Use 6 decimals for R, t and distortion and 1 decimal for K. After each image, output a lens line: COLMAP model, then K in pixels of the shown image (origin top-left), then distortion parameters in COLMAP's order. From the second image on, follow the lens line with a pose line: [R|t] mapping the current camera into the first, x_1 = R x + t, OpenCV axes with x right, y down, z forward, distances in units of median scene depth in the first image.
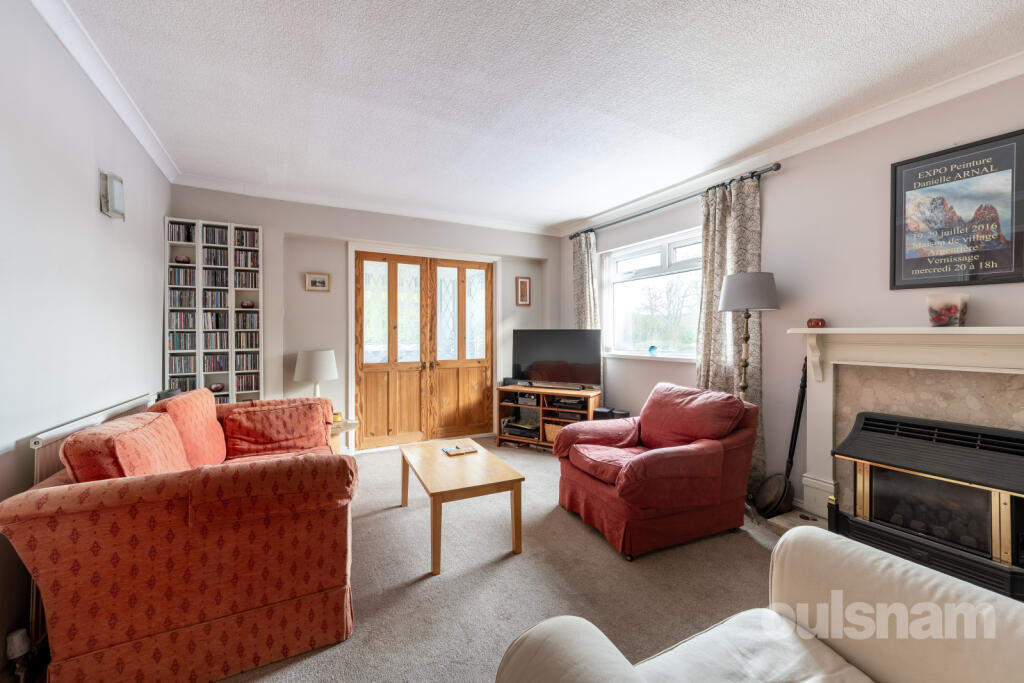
lens RADIAL K [[406.6, 0, 510.9], [0, 406.6, 336.1], [0, 0, 1]] dist [0.000603, -0.000054]
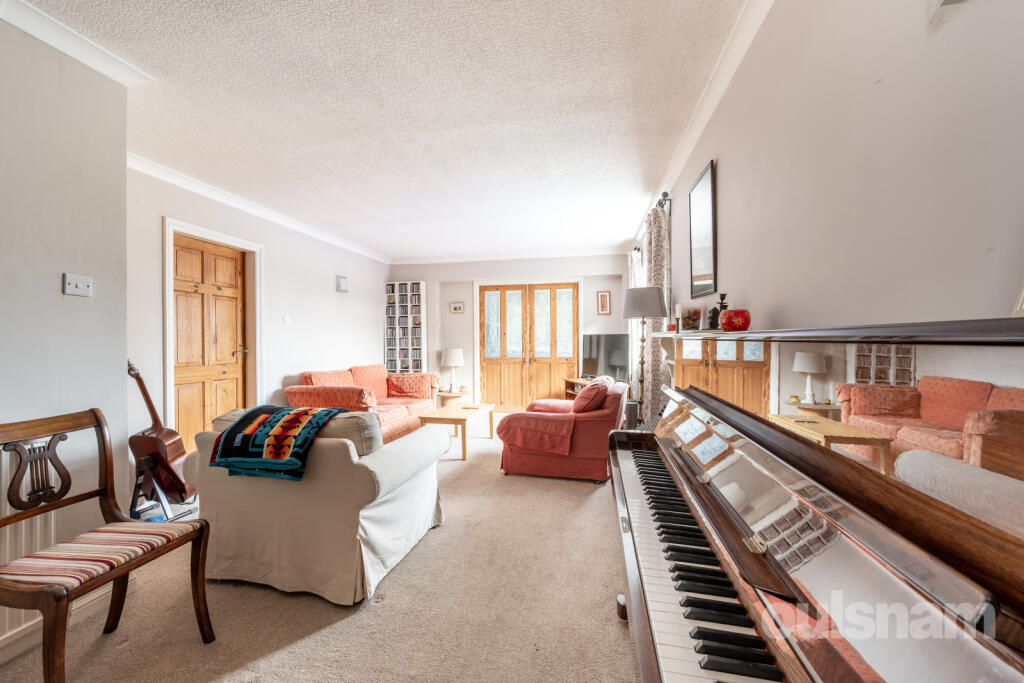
lens RADIAL K [[406.6, 0, 512.5], [0, 406.6, 343.1], [0, 0, 1]] dist [0.000603, -0.000054]
pose [[0.775832, 0.000915, -0.630939, 0.755226], [0.002590, 0.999986, 0.004634, 0.005149], [0.630935, -0.005229, 0.775818, -0.152142]]
